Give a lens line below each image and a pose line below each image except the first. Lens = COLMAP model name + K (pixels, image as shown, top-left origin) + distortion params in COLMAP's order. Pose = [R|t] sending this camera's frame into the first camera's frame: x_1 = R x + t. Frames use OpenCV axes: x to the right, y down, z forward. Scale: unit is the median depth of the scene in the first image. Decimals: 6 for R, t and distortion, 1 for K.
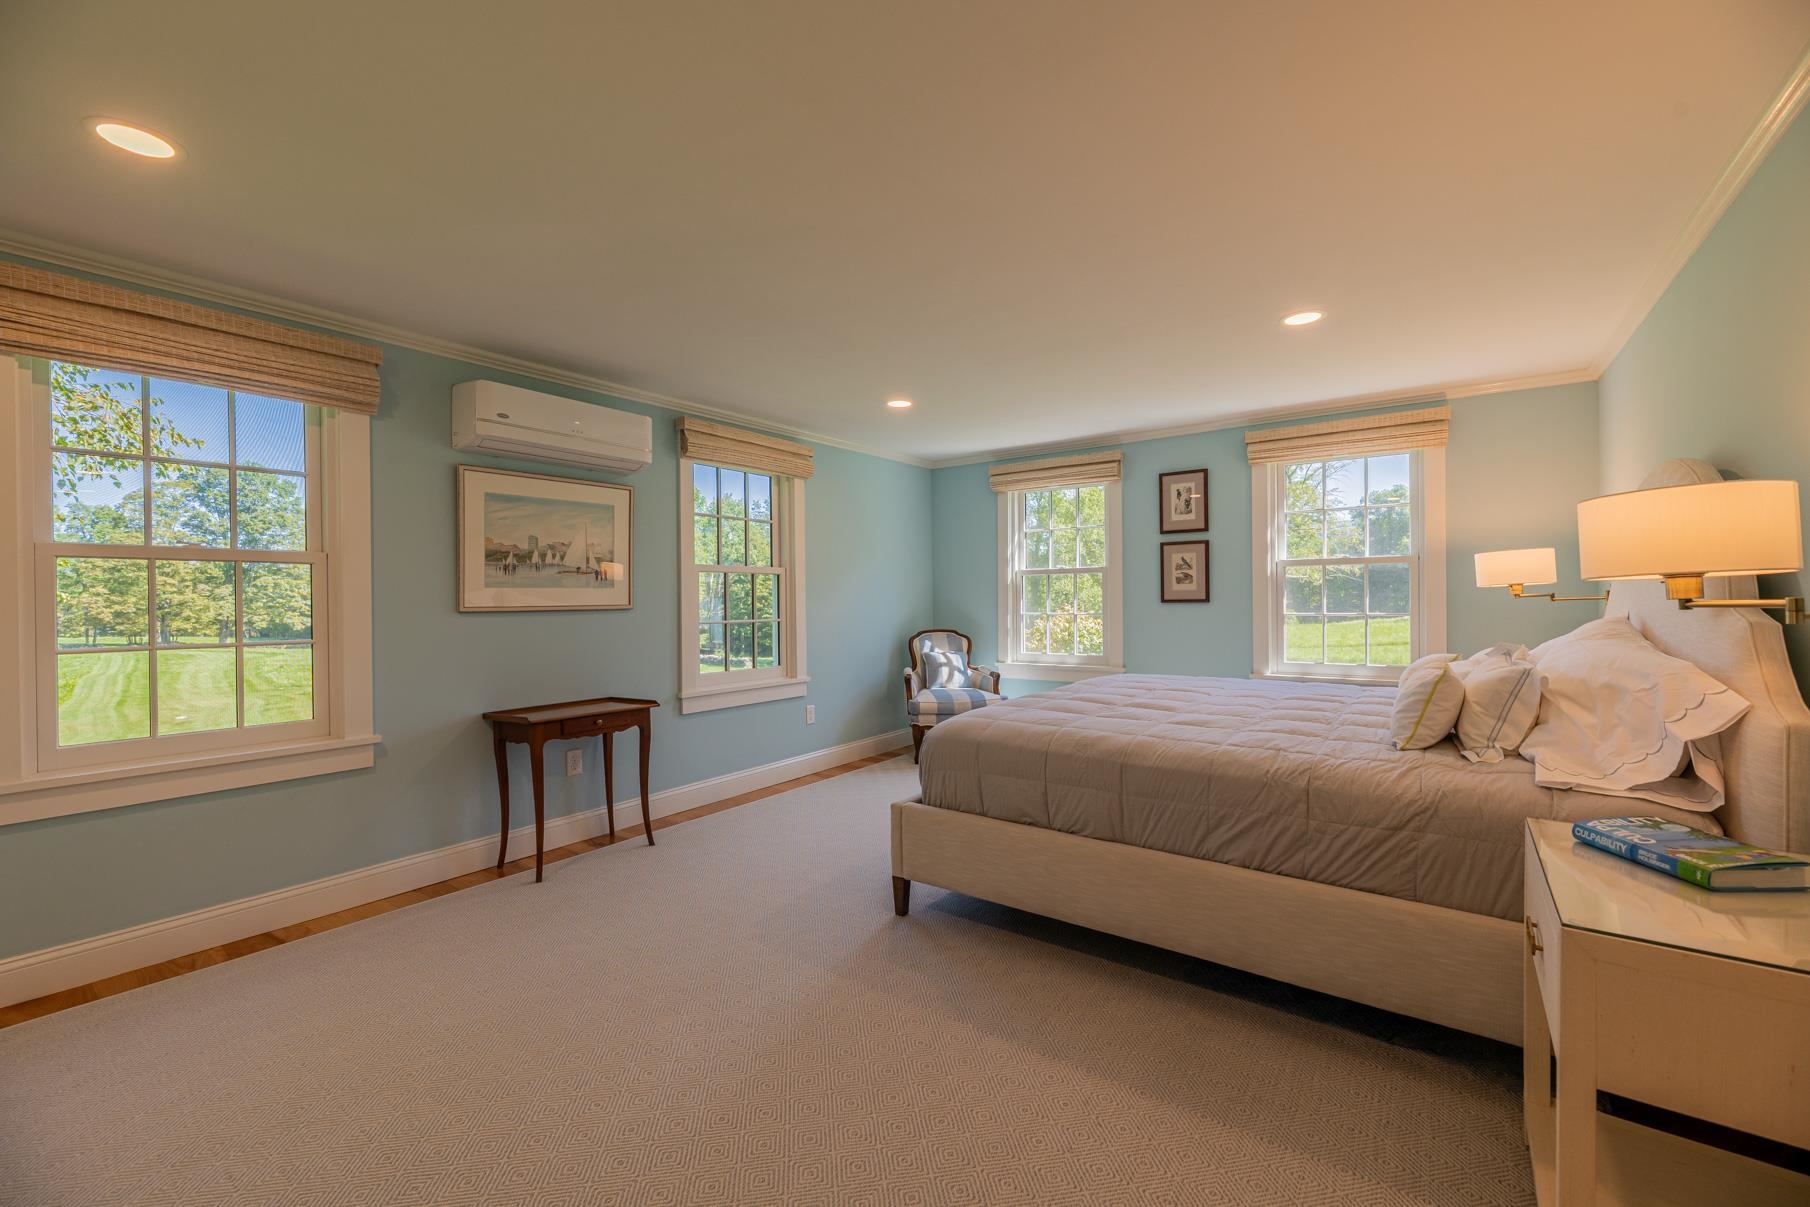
lens RADIAL K [[746.3, 0, 900.9], [0, 746.3, 599.8], [0, 0, 1]] dist [0.000839, -0.000771]
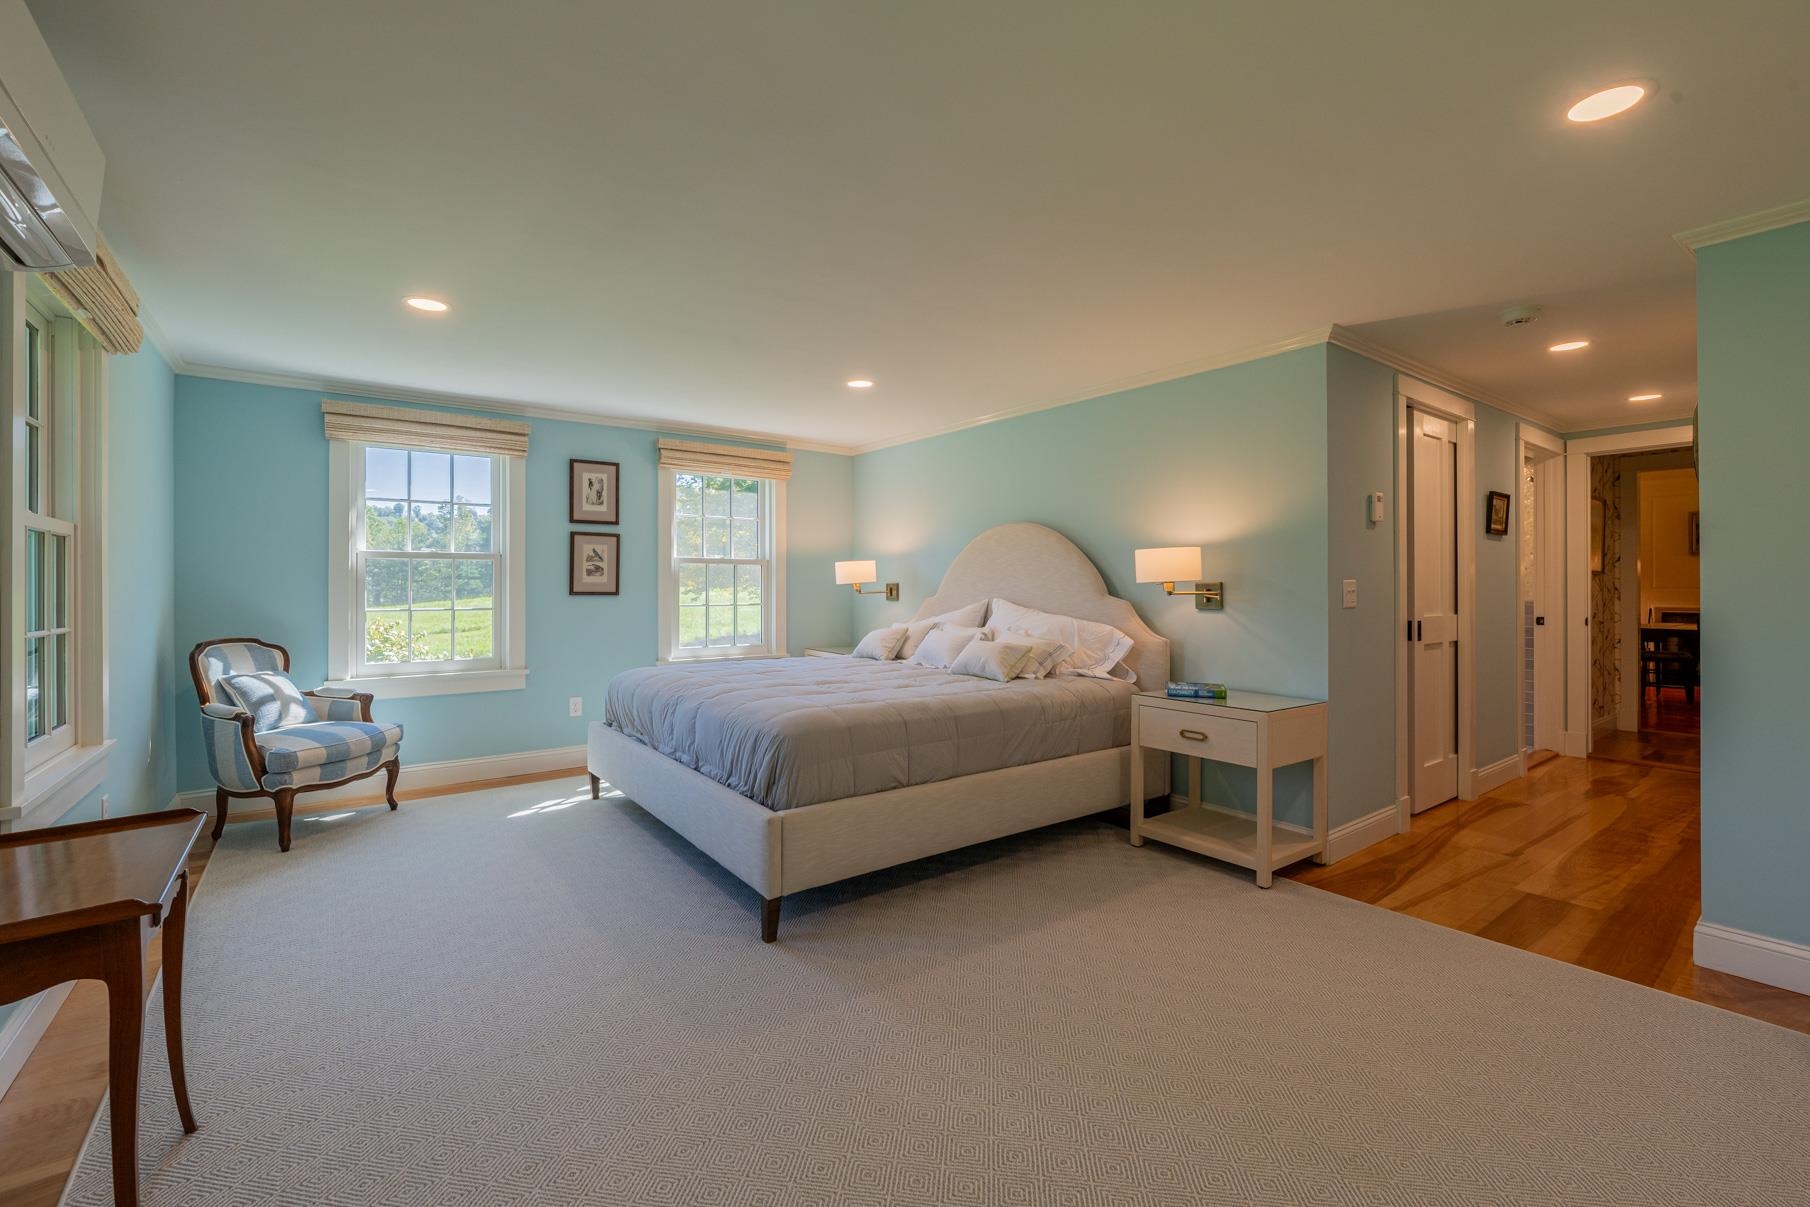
lens RADIAL K [[765.9, 0, 902.7], [0, 765.9, 593.8], [0, 0, 1]] dist [0.001726, 0.000148]
pose [[0.287368, 0.003286, 0.957814, -0.466895], [0.000093, 0.999994, -0.003459, 0.005270], [-0.957820, 0.001083, 0.287366, 0.325567]]
